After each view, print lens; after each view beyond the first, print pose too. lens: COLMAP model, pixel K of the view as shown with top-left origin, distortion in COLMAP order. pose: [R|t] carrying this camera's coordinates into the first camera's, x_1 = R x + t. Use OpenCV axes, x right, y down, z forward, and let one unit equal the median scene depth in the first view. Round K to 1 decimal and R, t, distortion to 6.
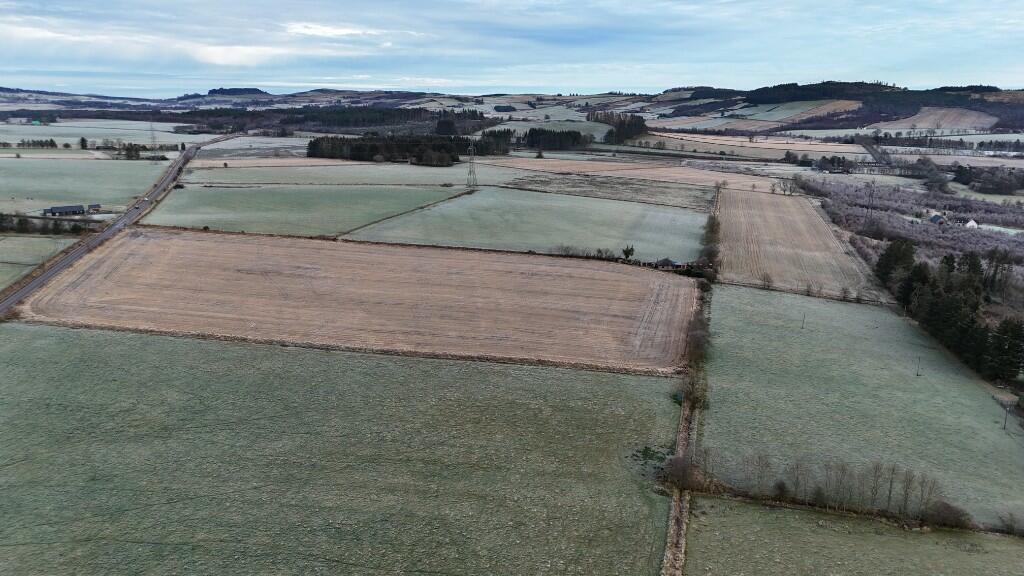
lens RADIAL K [[743.1, 0, 512.0], [0, 743.1, 288.0], [0, 0, 1]] dist [0.072362, -0.048970]
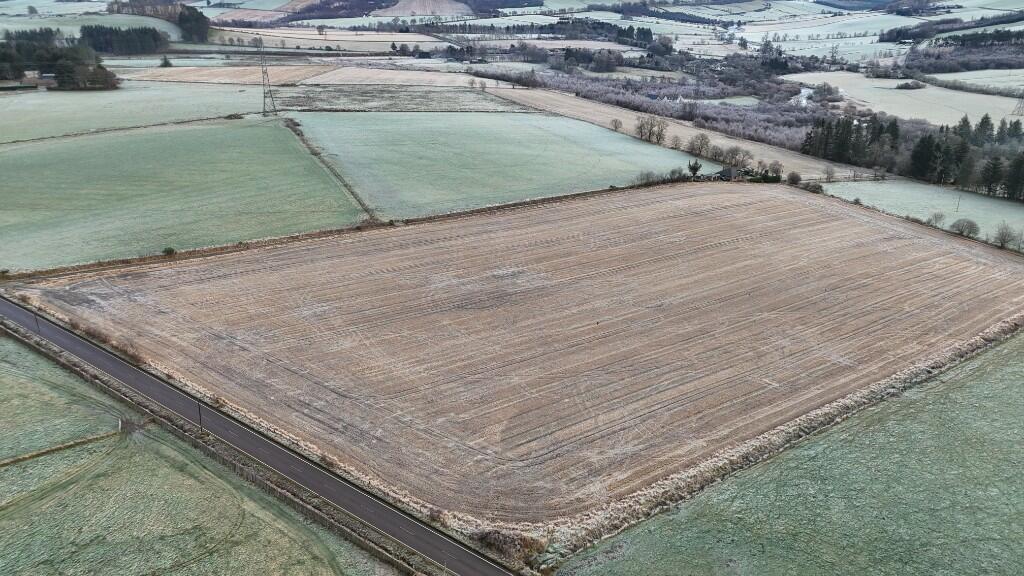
lens RADIAL K [[743.1, 0, 512.0], [0, 743.1, 288.0], [0, 0, 1]] dist [0.072362, -0.048970]
pose [[0.741972, -0.258608, 0.618546, -0.202873], [0.172967, 0.965215, 0.196066, -0.042312], [-0.647735, -0.038488, 0.760893, 0.163707]]
